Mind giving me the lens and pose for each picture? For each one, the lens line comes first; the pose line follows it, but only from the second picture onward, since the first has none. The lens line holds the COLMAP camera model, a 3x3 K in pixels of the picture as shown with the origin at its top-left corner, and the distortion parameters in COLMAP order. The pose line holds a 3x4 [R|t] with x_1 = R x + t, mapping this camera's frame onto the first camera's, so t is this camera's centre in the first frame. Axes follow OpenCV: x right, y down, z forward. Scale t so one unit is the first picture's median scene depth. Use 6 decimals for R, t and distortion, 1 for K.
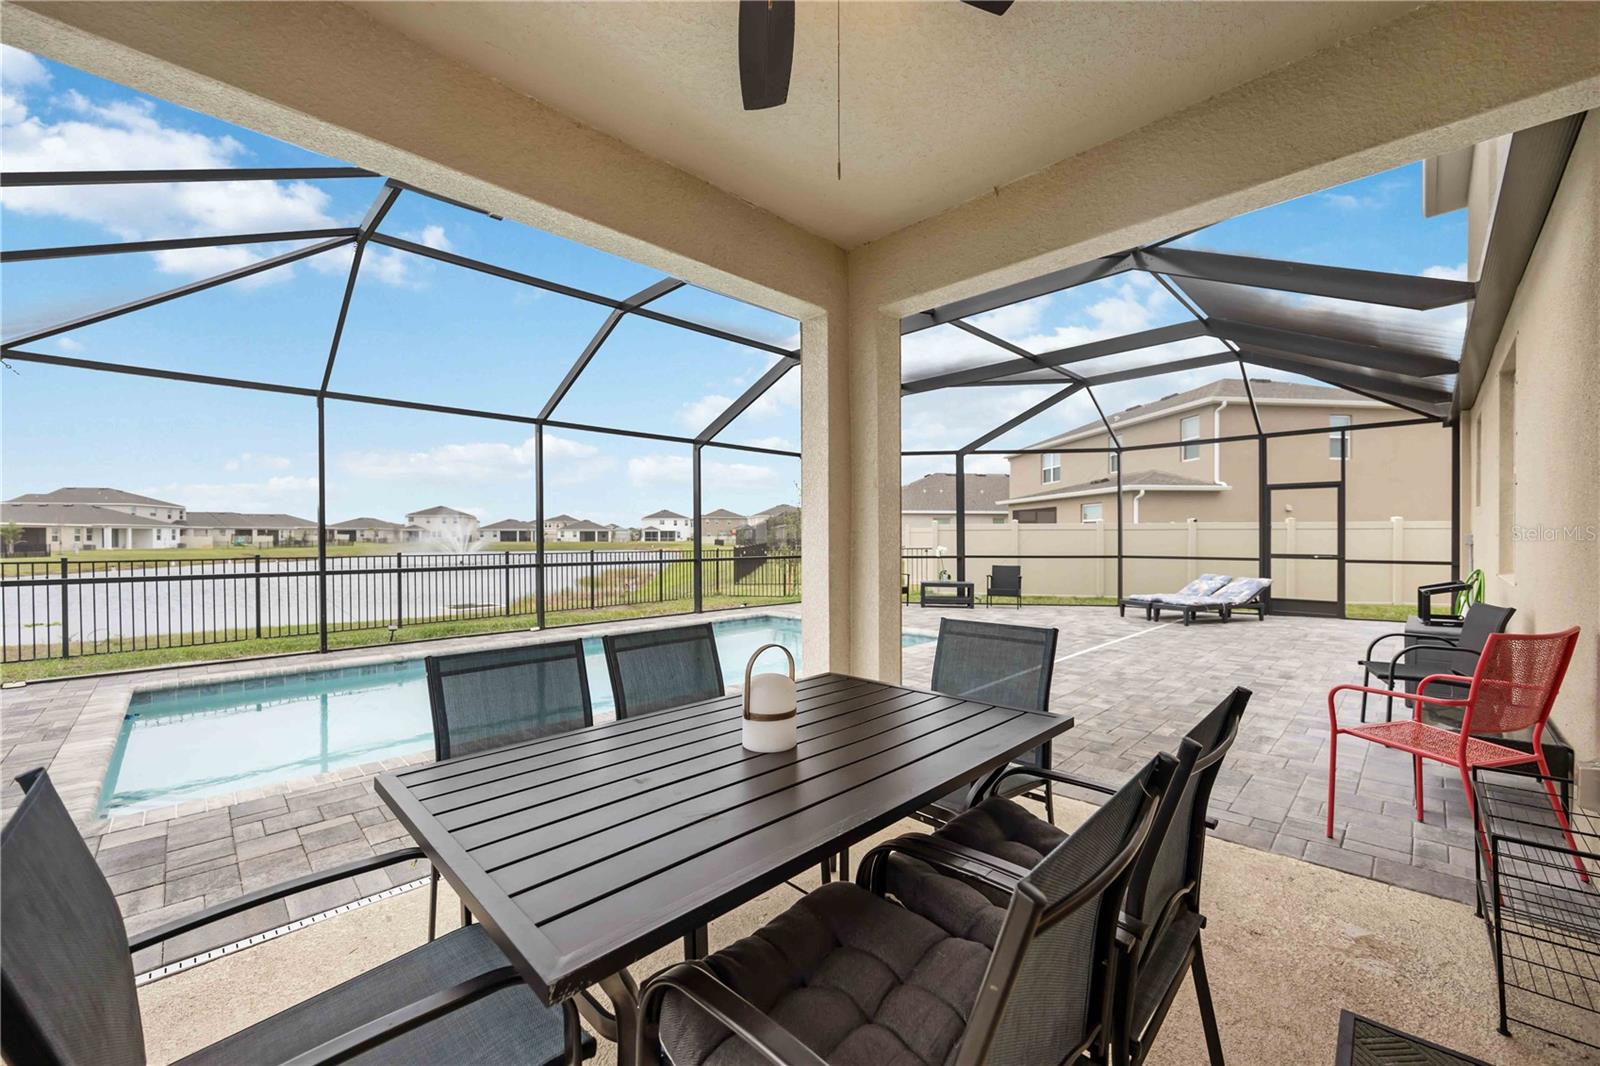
lens RADIAL K [[617.9, 0, 796.5], [0, 617.9, 538.8], [0, 0, 1]] dist [-0.001058, -0.000093]
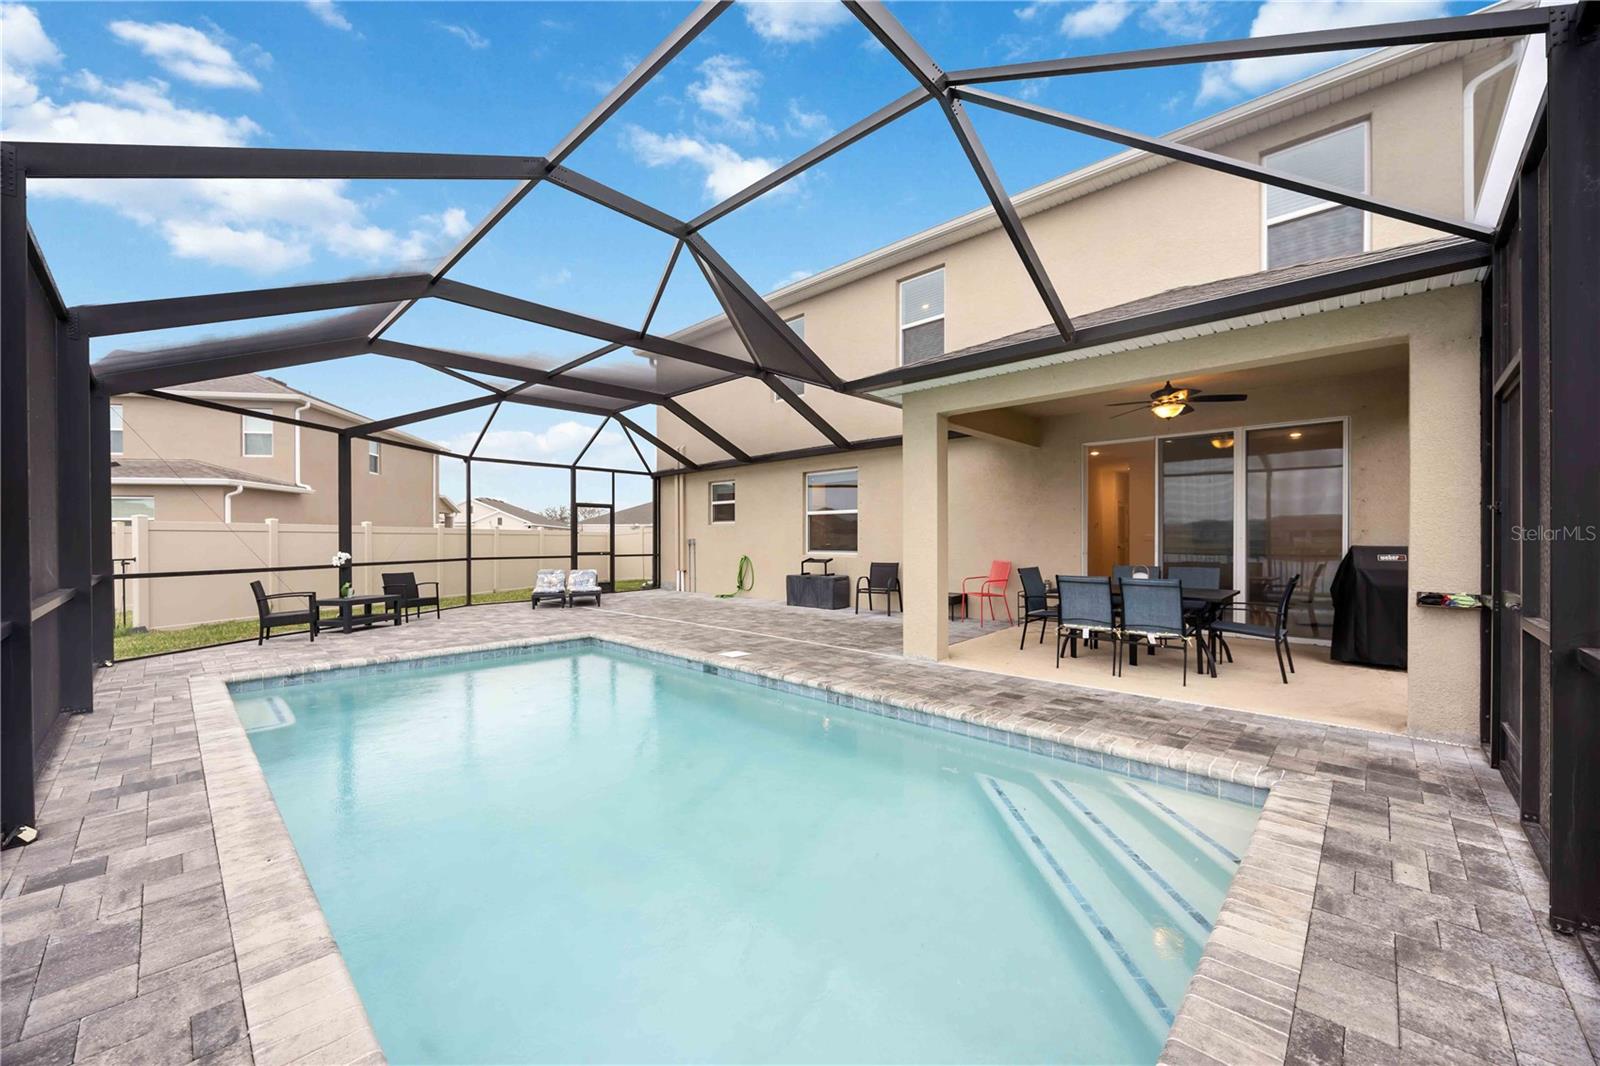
lens RADIAL K [[617.9, 0, 791.8], [0, 617.9, 539.6], [0, 0, 1]] dist [-0.001058, -0.000093]
pose [[-0.021753, -0.000160, 0.999763, -0.648467], [0.005562, 0.999984, 0.000281, -0.002351], [-0.999748, 0.005567, -0.021752, 0.543908]]
